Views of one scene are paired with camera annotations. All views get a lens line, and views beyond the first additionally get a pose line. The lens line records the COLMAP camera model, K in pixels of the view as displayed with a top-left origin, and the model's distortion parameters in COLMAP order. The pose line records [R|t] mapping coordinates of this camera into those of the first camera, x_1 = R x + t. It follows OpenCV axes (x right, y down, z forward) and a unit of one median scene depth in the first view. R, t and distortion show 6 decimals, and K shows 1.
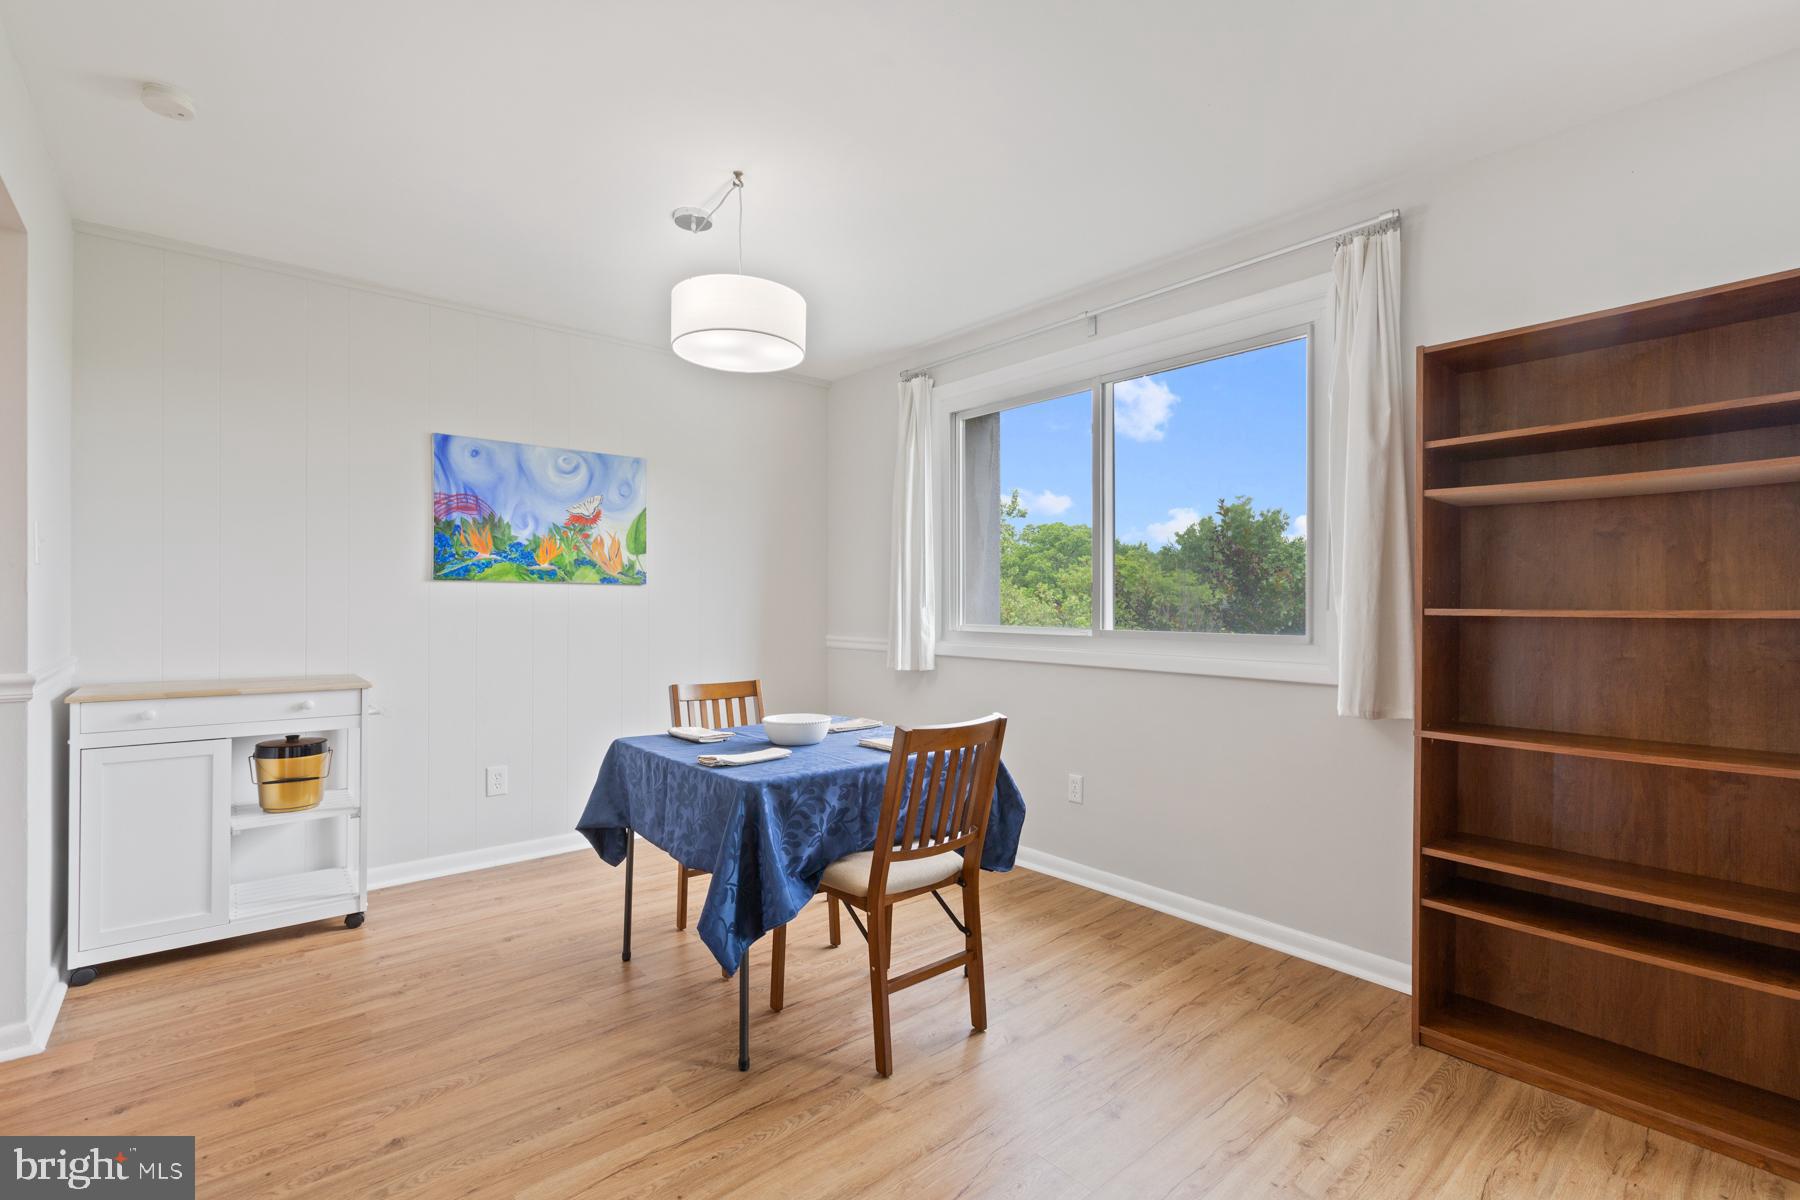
lens RADIAL K [[815.0, 0, 902.9], [0, 815.0, 606.7], [0, 0, 1]] dist [0.001943, -0.001149]
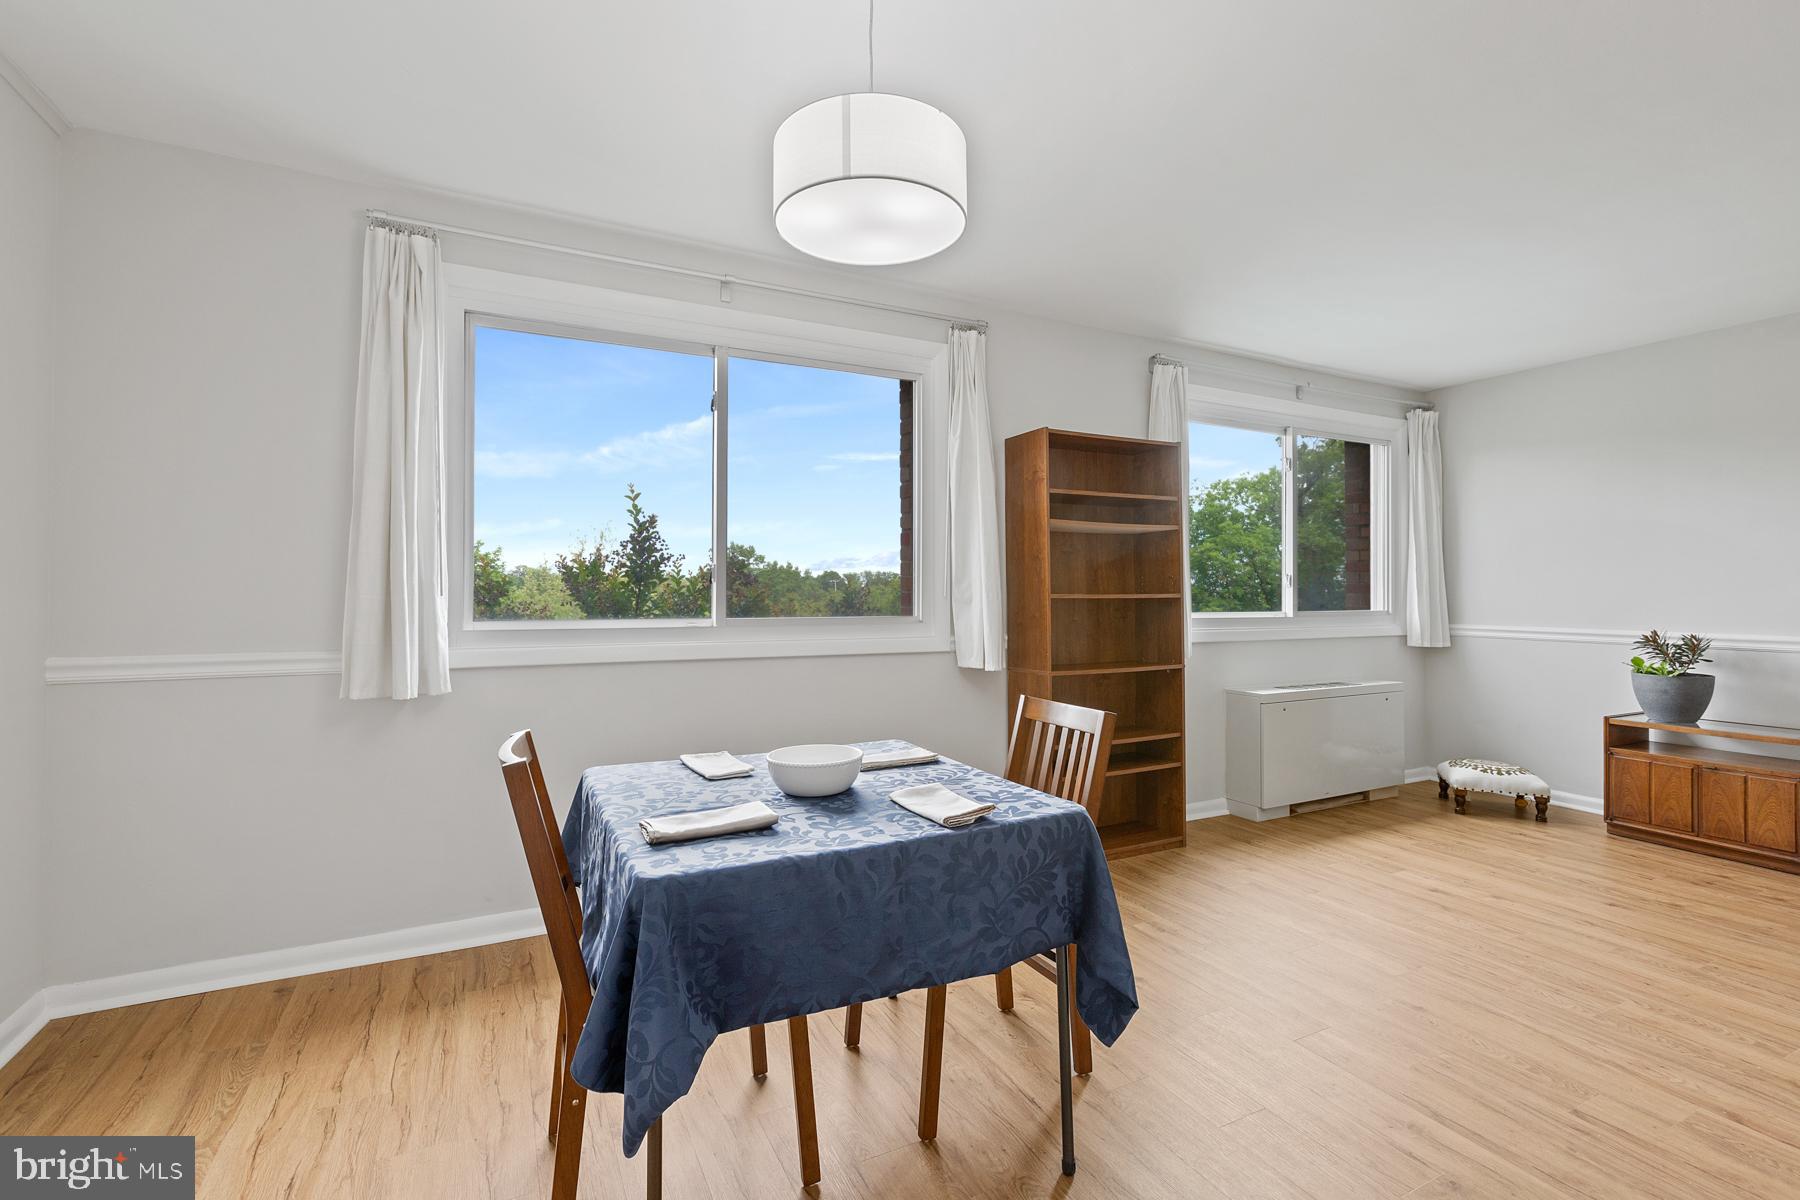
lens RADIAL K [[815.0, 0, 900.4], [0, 815.0, 587.3], [0, 0, 1]] dist [0.001943, -0.001149]
pose [[0.233080, 0.000574, 0.972457, -0.730645], [0.001978, 0.999997, -0.001064, -0.007854], [-0.972455, 0.002172, 0.233079, 0.699712]]
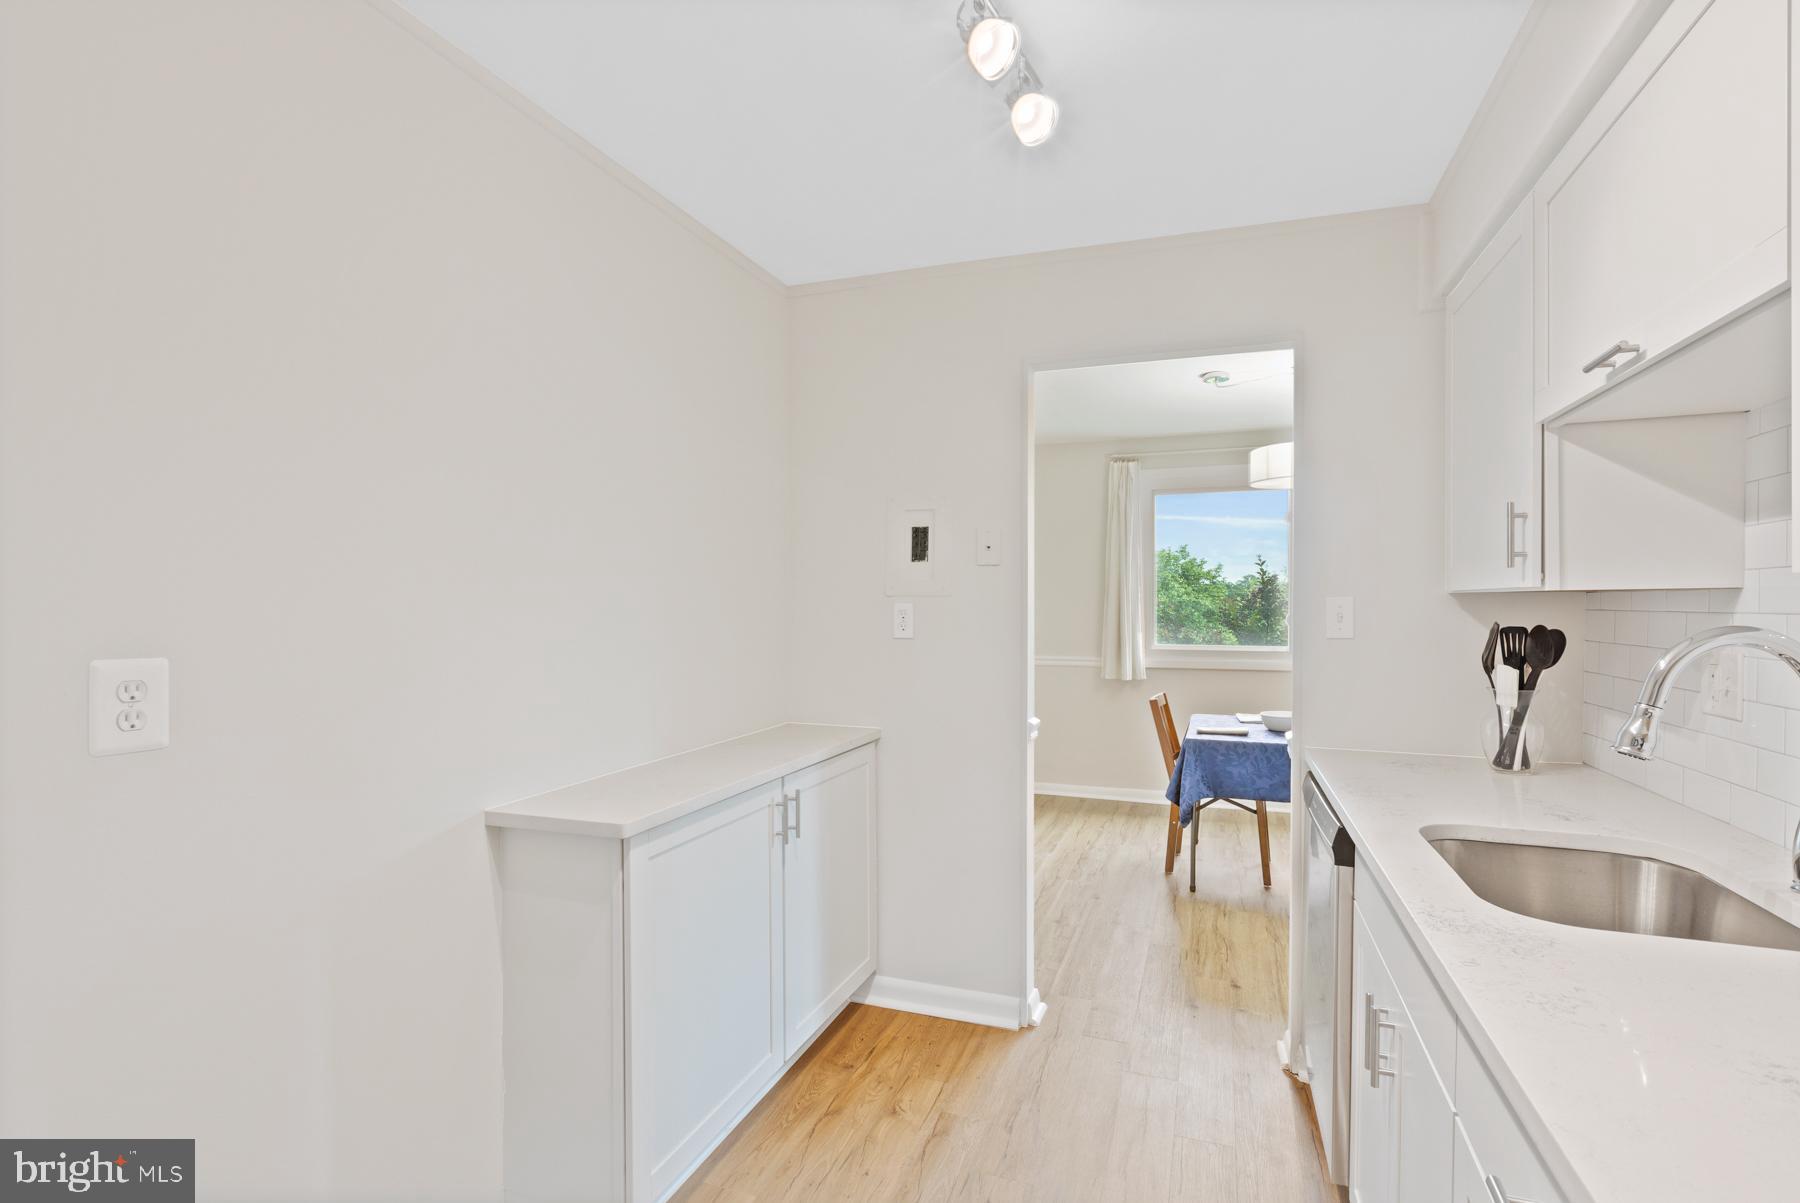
lens RADIAL K [[815.0, 0, 900.0], [0, 815.0, 607.0], [0, 0, 1]] dist [0.001943, -0.001149]
pose [[0.880258, -0.014116, 0.474285, -1.396464], [0.012124, 0.999900, 0.007258, -0.084562], [-0.474340, -0.000639, 0.880341, -0.033140]]
